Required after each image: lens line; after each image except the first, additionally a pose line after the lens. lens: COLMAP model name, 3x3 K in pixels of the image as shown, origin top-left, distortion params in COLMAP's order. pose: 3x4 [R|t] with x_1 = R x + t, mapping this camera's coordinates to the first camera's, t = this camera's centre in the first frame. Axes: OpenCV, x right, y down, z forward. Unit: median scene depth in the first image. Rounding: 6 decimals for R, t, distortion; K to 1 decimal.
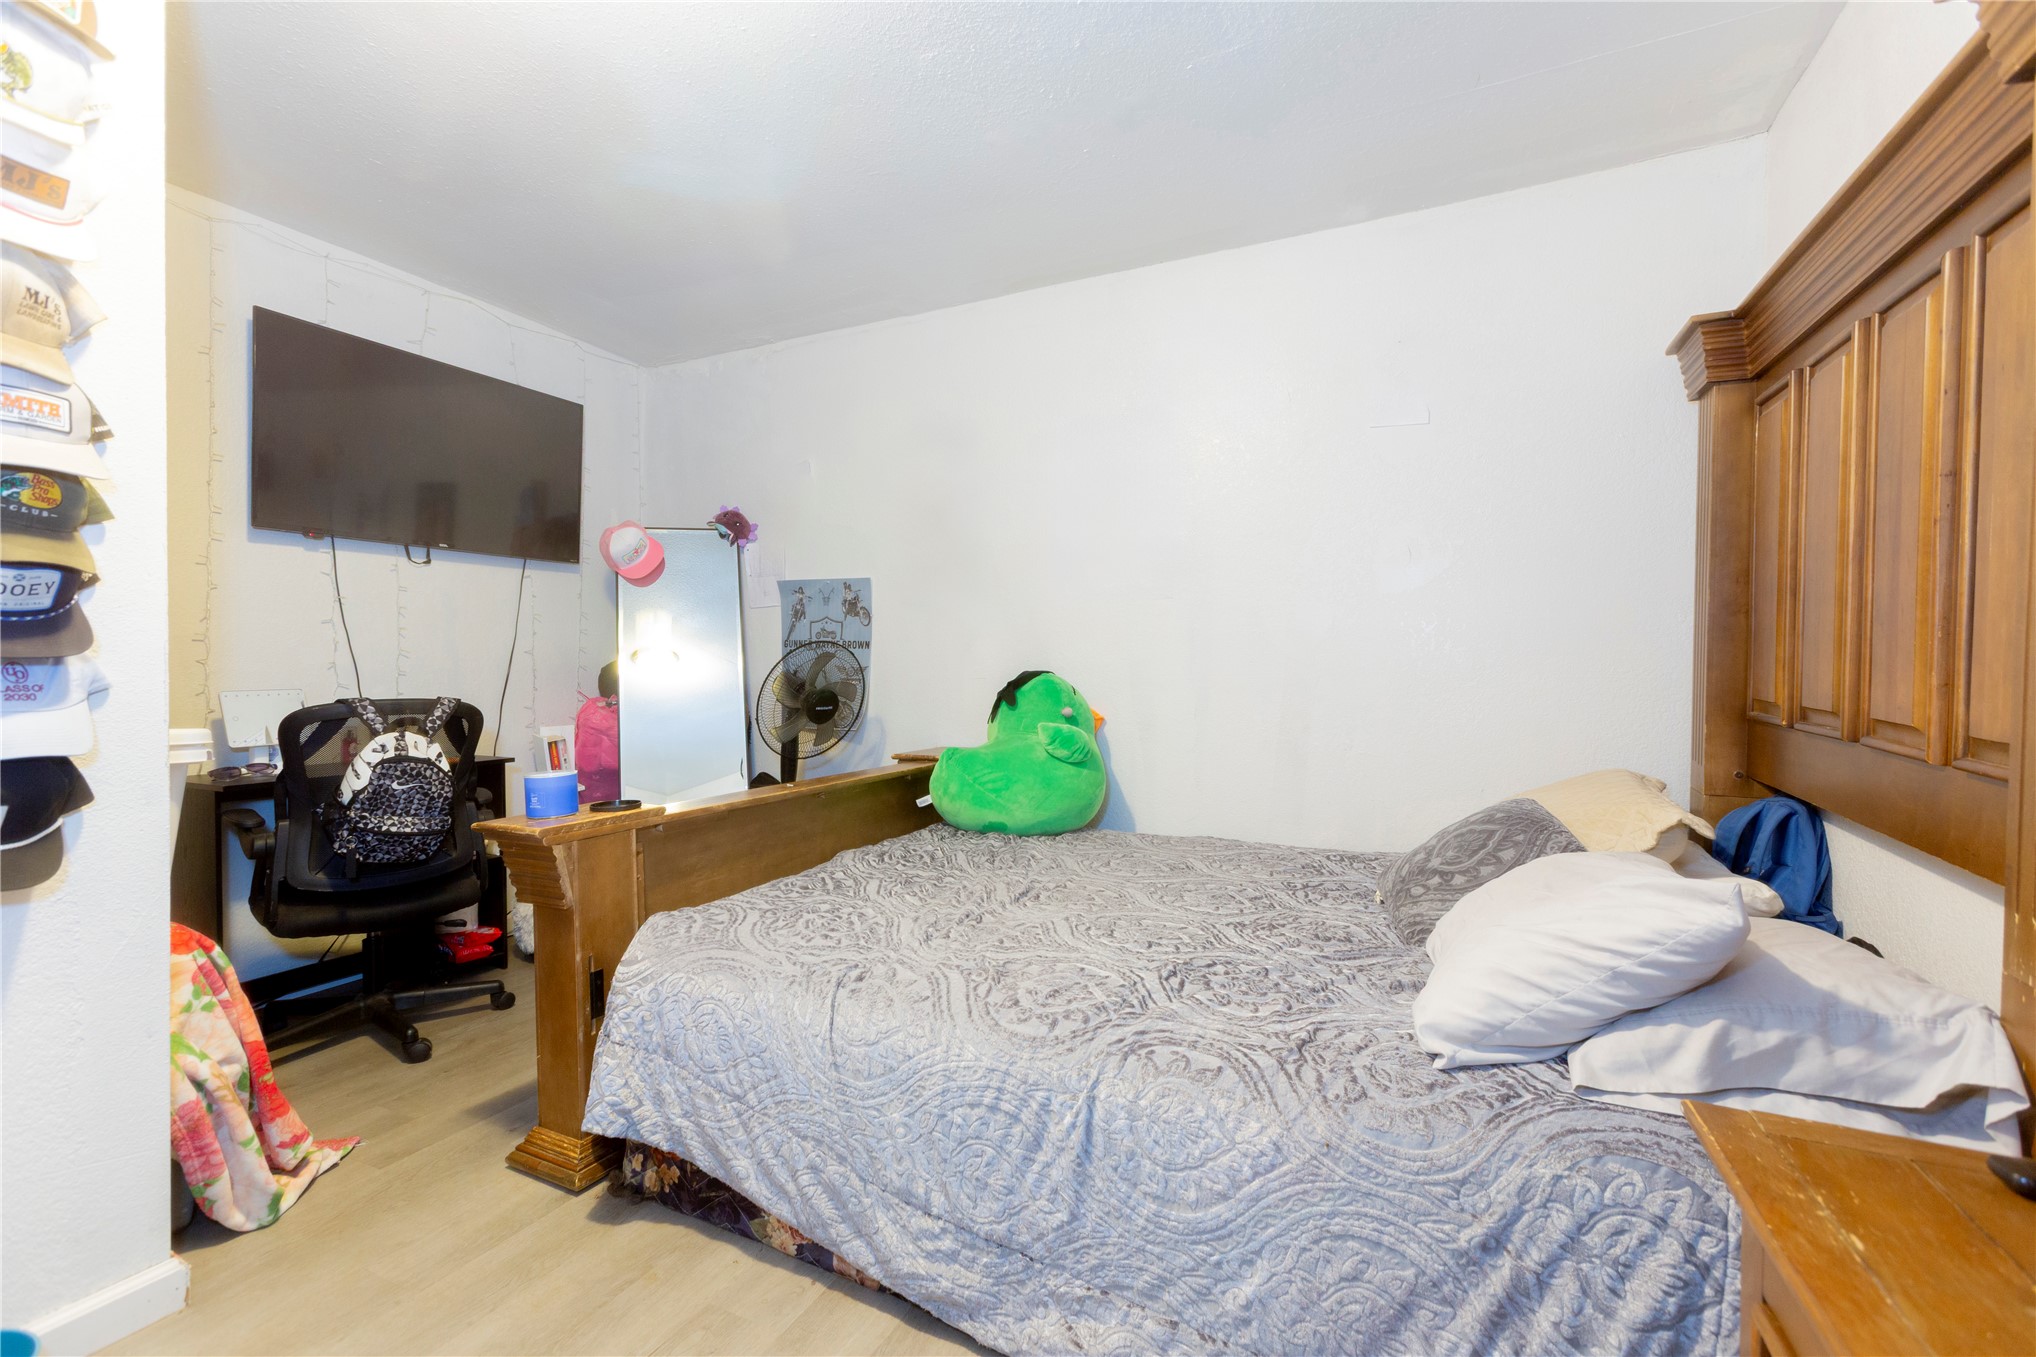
lens RADIAL K [[912.0, 0, 1027.6], [0, 912.0, 677.8], [0, 0, 1]] dist [-0.015743, 0.014766]
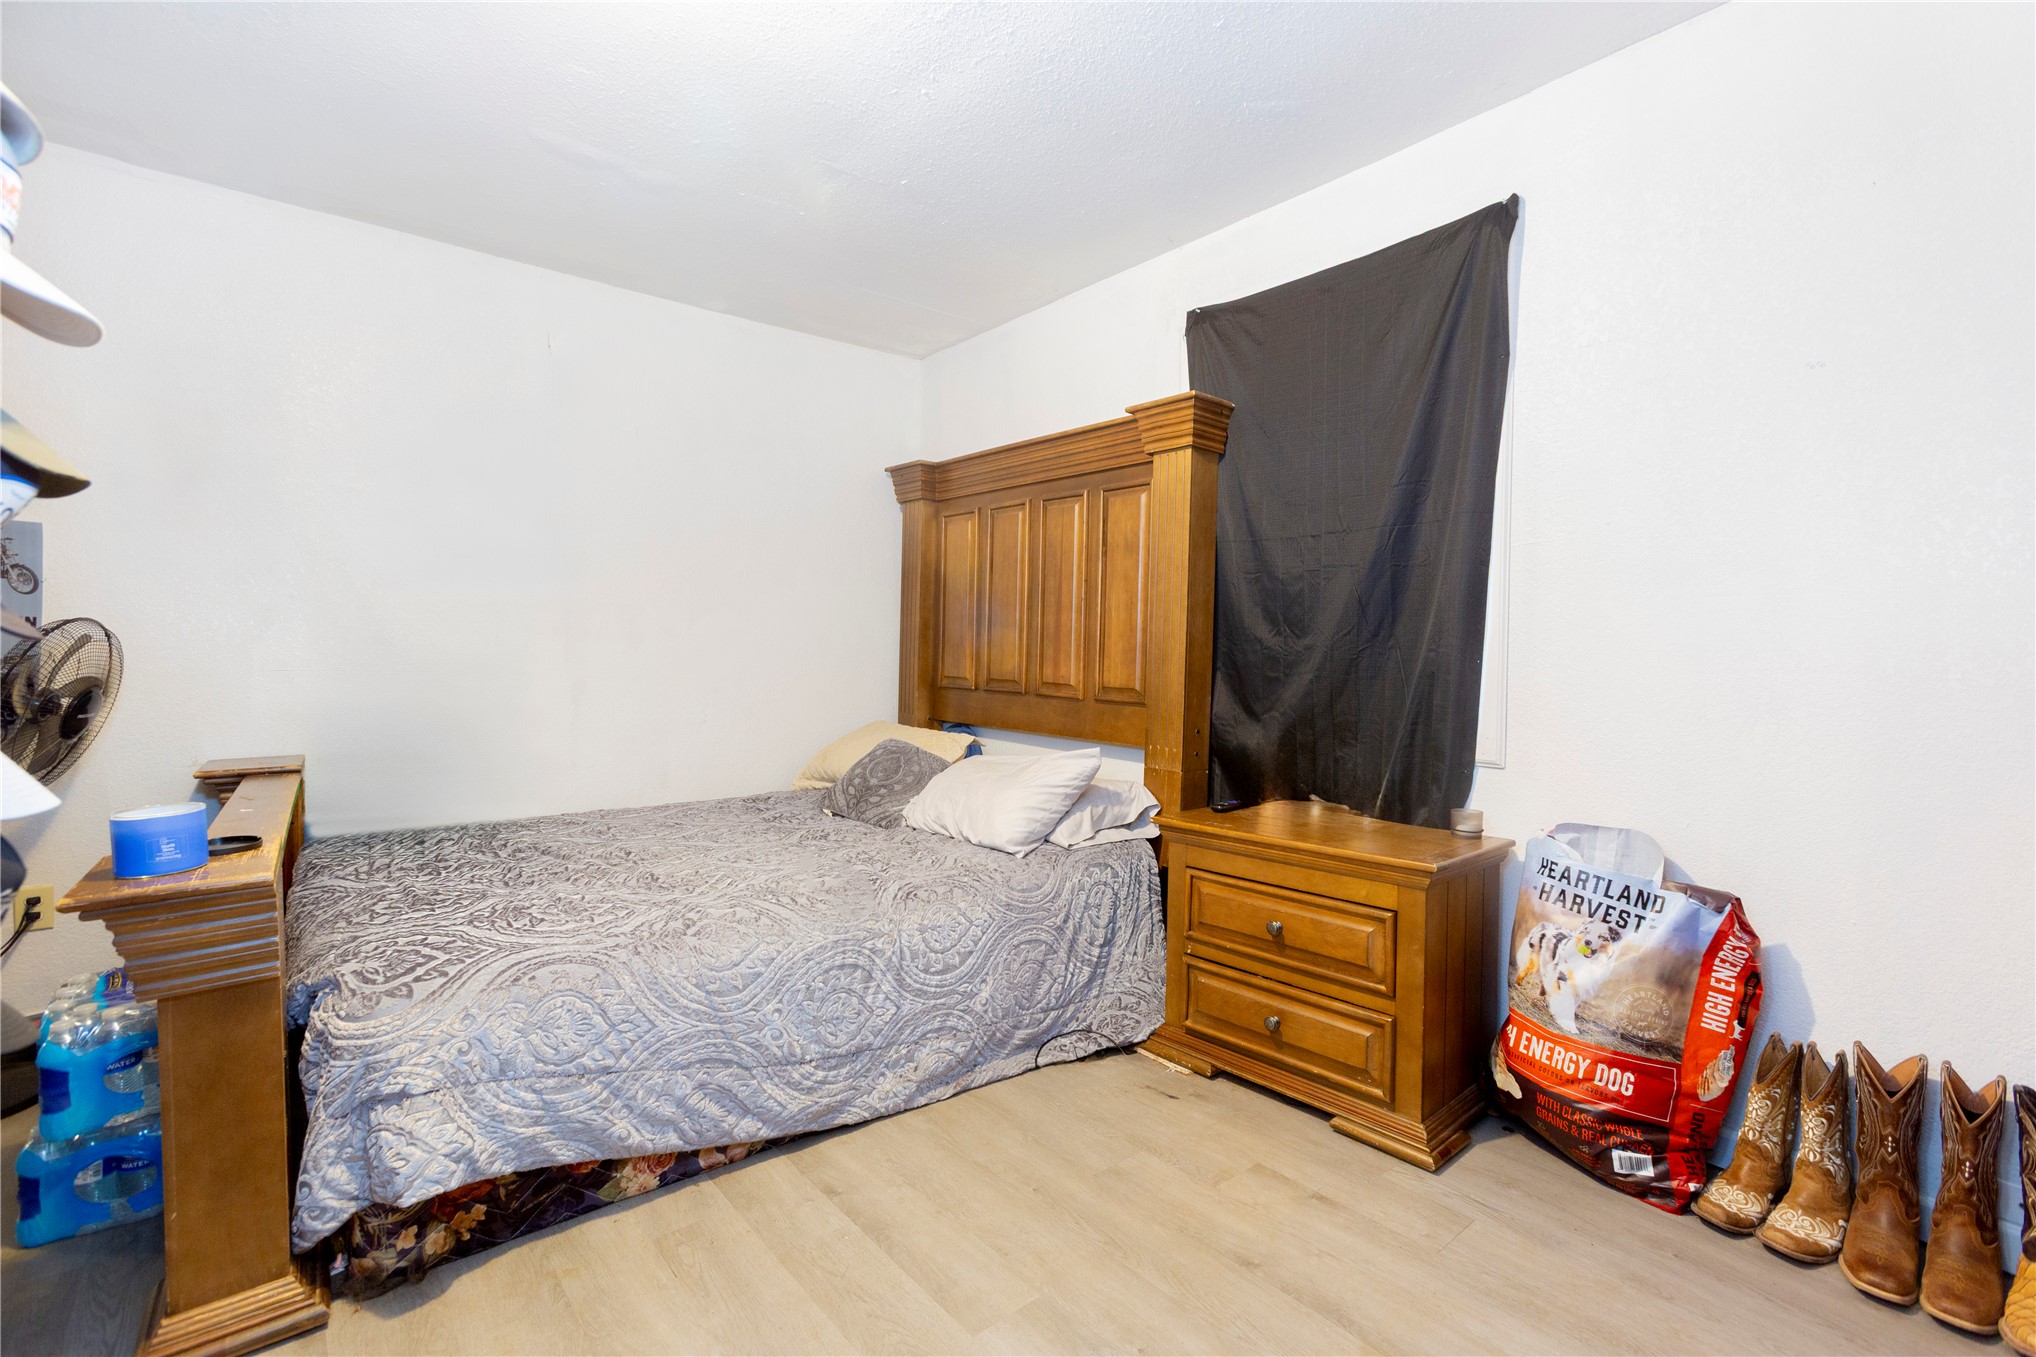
lens RADIAL K [[912.0, 0, 1027.6], [0, 912.0, 677.8], [0, 0, 1]] dist [-0.015743, 0.014766]
pose [[0.392984, -0.018938, 0.919350, -1.254383], [0.006426, 0.999820, 0.017849, -0.007346], [-0.919523, -0.001106, 0.393035, 0.164504]]
